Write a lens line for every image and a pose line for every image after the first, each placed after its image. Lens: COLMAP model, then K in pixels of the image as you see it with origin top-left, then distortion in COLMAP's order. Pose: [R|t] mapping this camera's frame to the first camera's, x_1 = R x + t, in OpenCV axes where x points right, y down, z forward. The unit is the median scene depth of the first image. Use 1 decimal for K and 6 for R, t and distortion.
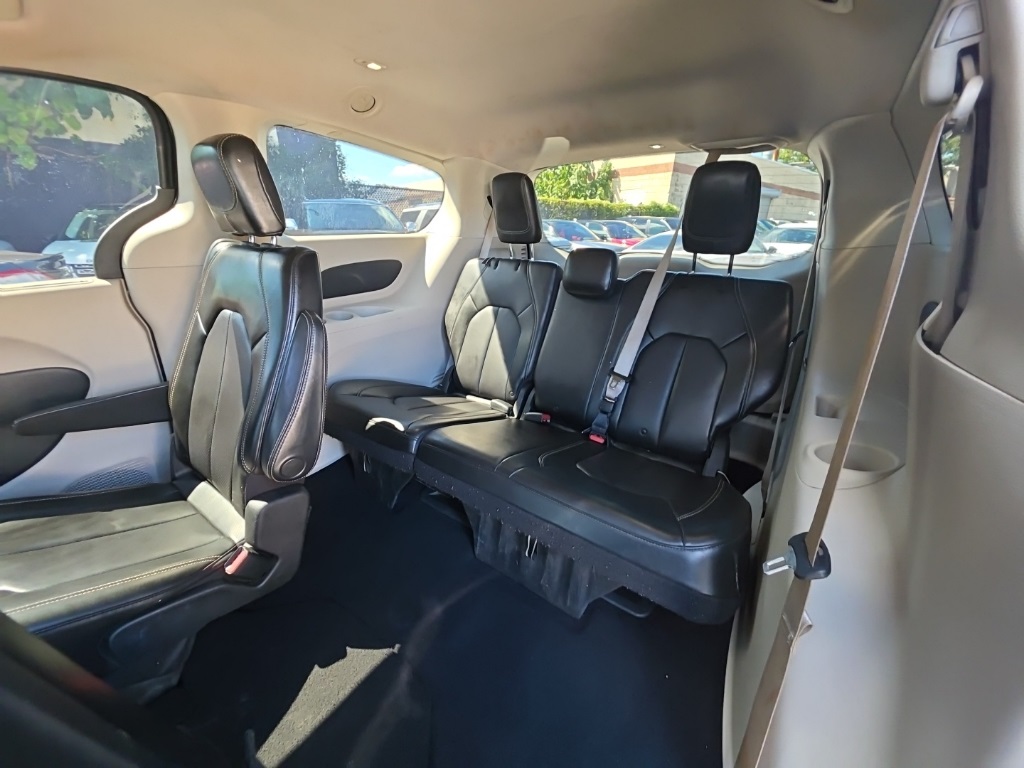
lens RADIAL K [[409.1, 0, 509.0], [0, 409.1, 384.4], [0, 0, 1]] dist [0.016287, -0.011410]
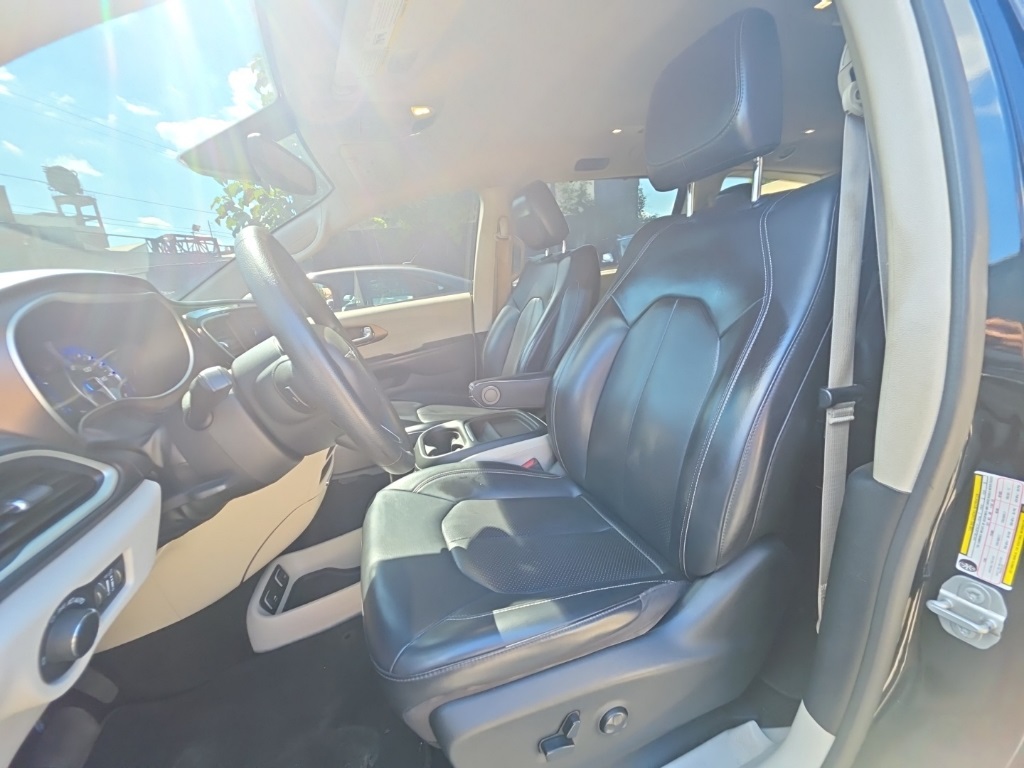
lens RADIAL K [[407.7, 0, 507.8], [0, 407.7, 384.7], [0, 0, 1]] dist [0.014684, -0.010506]
pose [[0.818219, 0.049924, -0.572735, -0.206006], [-0.090580, 0.994974, -0.042675, 0.346997], [0.567726, 0.086796, 0.818629, -0.732936]]
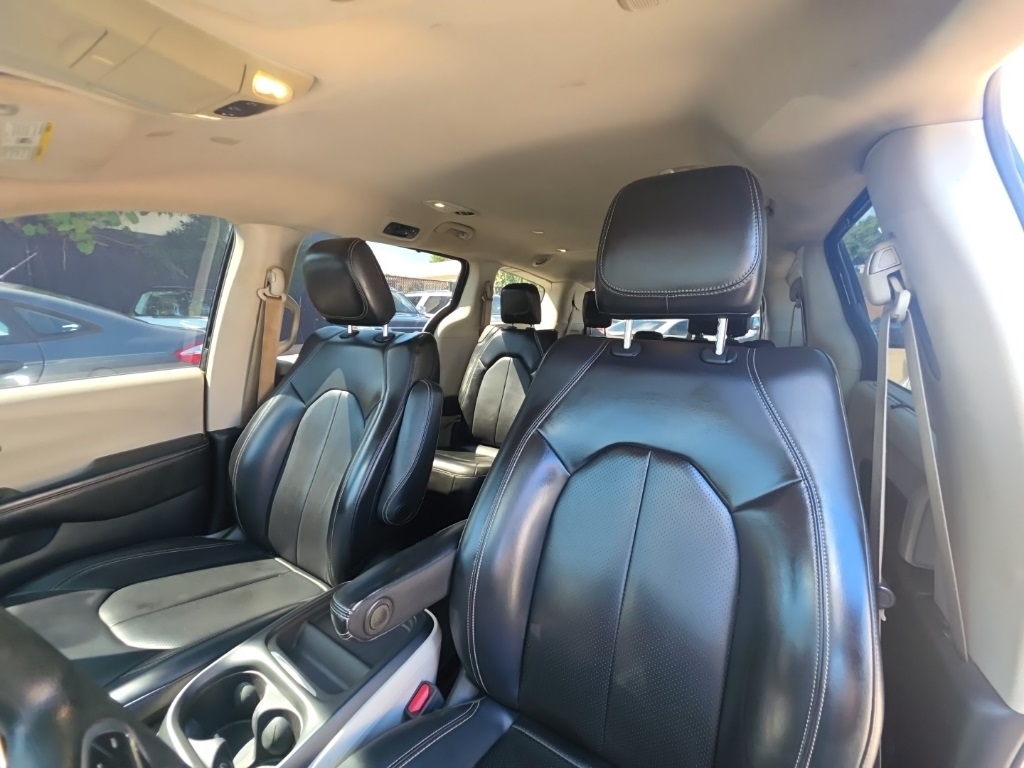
lens RADIAL K [[407.7, 0, 507.8], [0, 407.7, 384.7], [0, 0, 1]] dist [0.014684, -0.010506]
pose [[0.995389, 0.002372, 0.095895, -0.526917], [0.015146, 0.983269, -0.181530, 0.202756], [-0.094721, 0.182145, 0.978699, -0.616532]]
